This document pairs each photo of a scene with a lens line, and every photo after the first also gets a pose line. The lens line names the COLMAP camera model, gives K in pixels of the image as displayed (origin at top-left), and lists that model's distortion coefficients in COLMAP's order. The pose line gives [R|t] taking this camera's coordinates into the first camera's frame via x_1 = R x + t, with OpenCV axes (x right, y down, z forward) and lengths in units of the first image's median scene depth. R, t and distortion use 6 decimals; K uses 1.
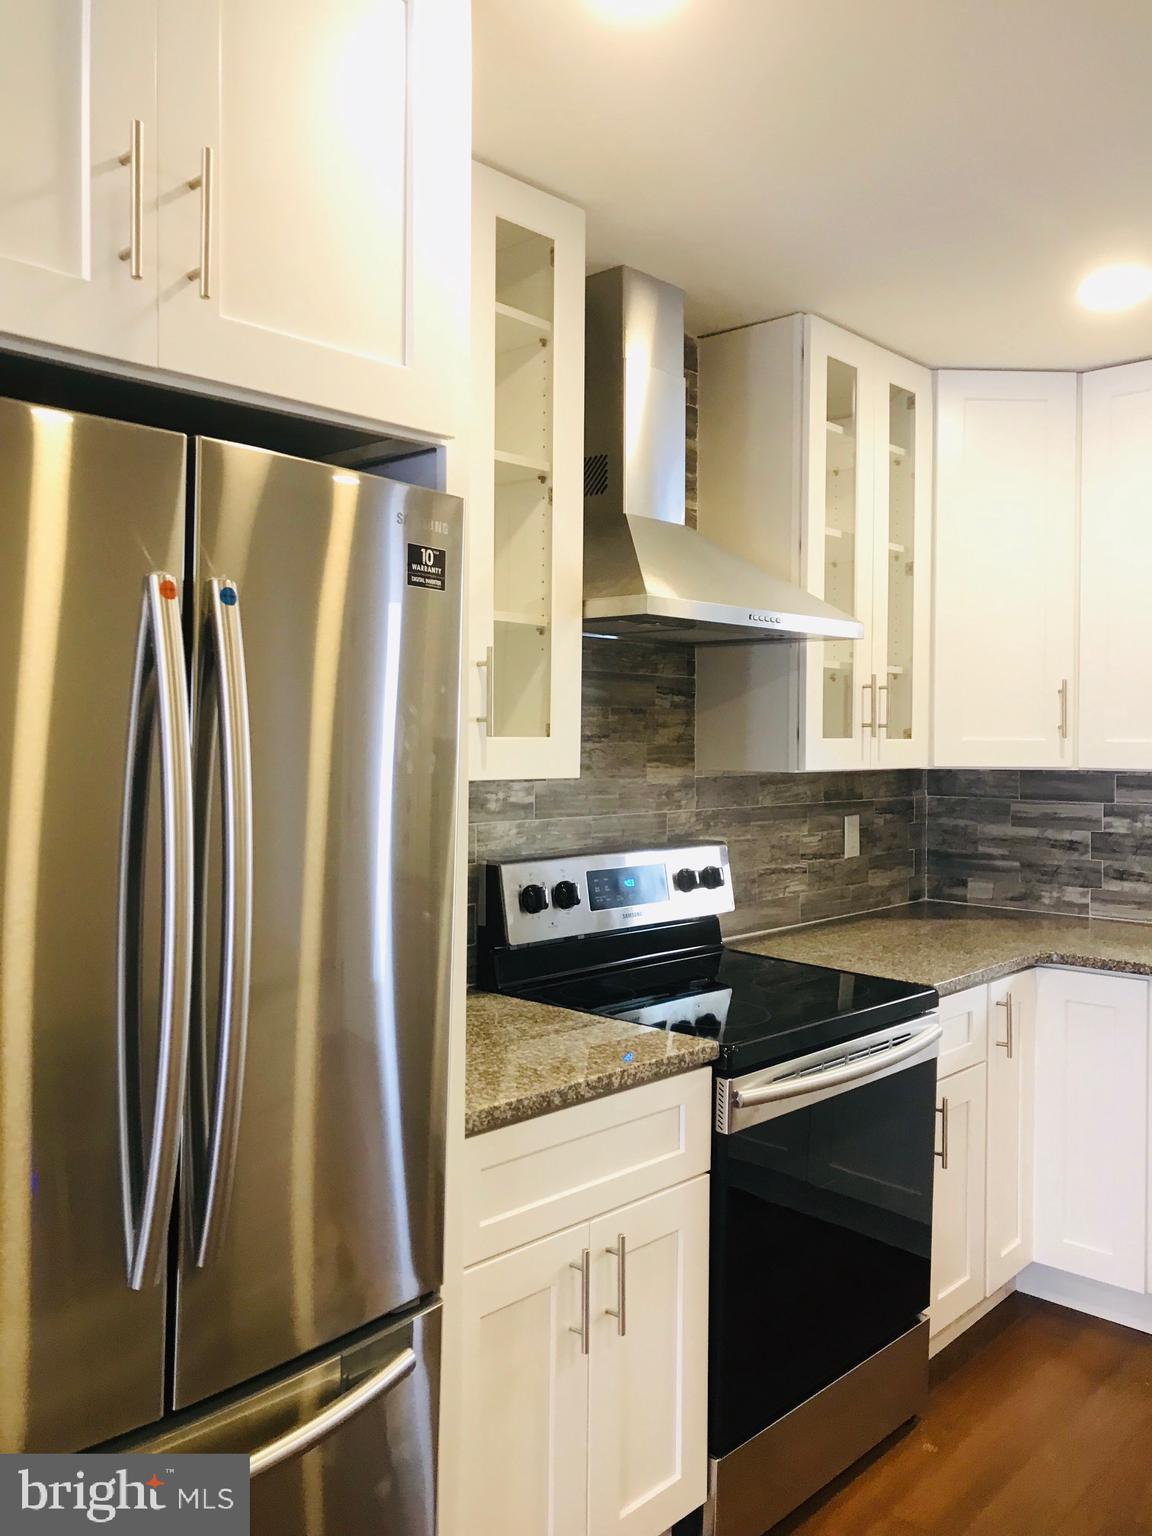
lens RADIAL K [[1269.4, 0, 576.0], [0, 1269.4, 768.0], [0, 0, 1]] dist [0.056329, -0.000797]
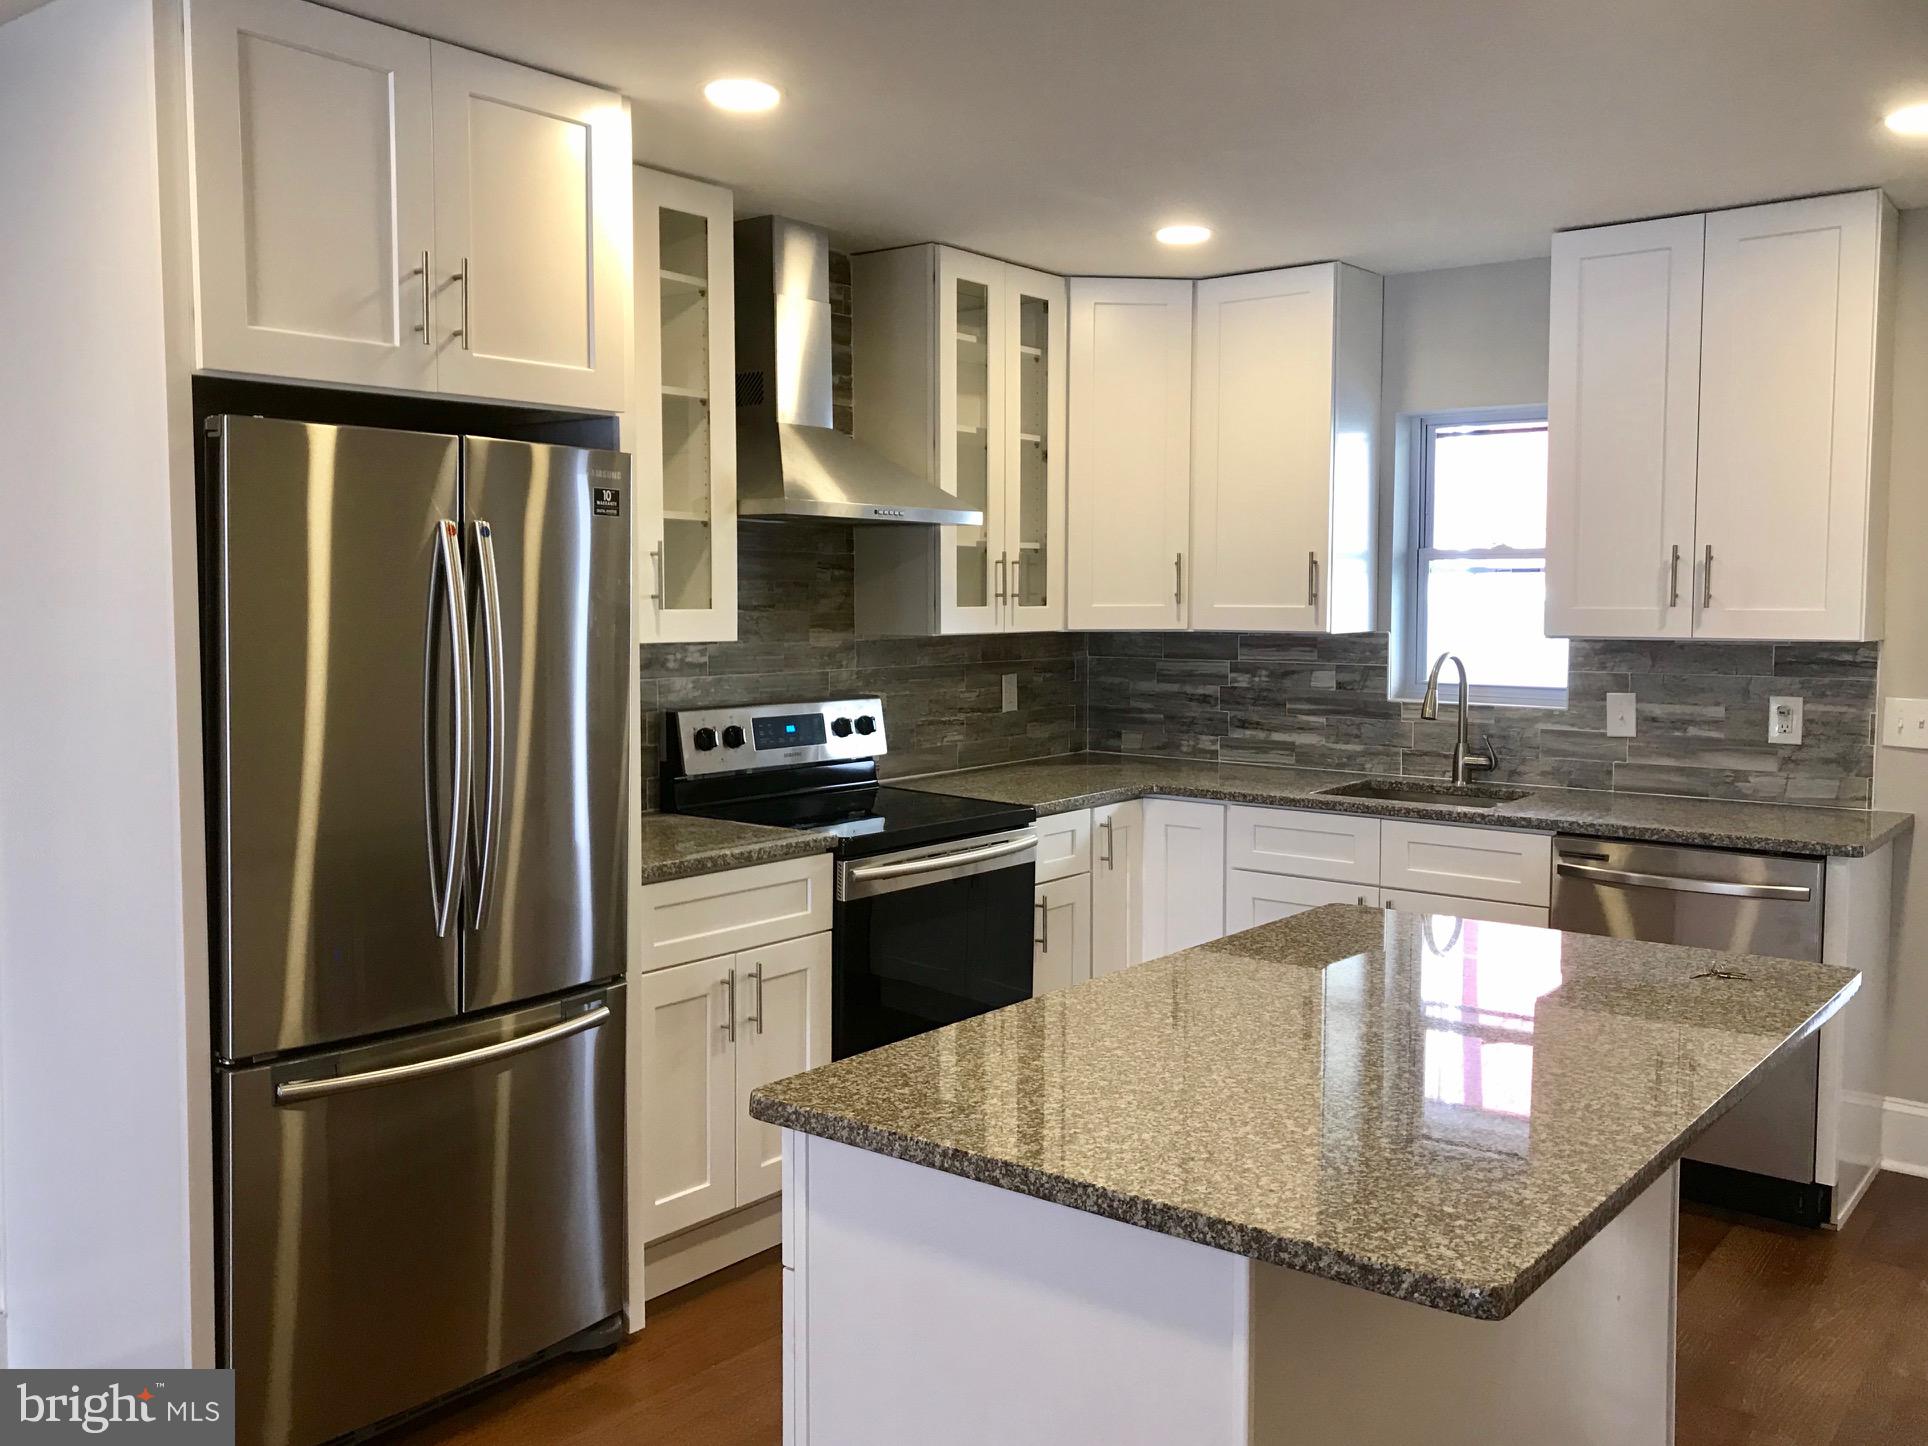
lens RADIAL K [[1652.8, 0, 964.0], [0, 1652.8, 723.0], [0, 0, 1]] dist [0.161814, -0.517859]
pose [[0.996846, -0.012010, 0.078449, 0.078399], [0.007715, 0.998466, 0.054826, 0.000432], [-0.078988, -0.054048, 0.995409, -0.543737]]
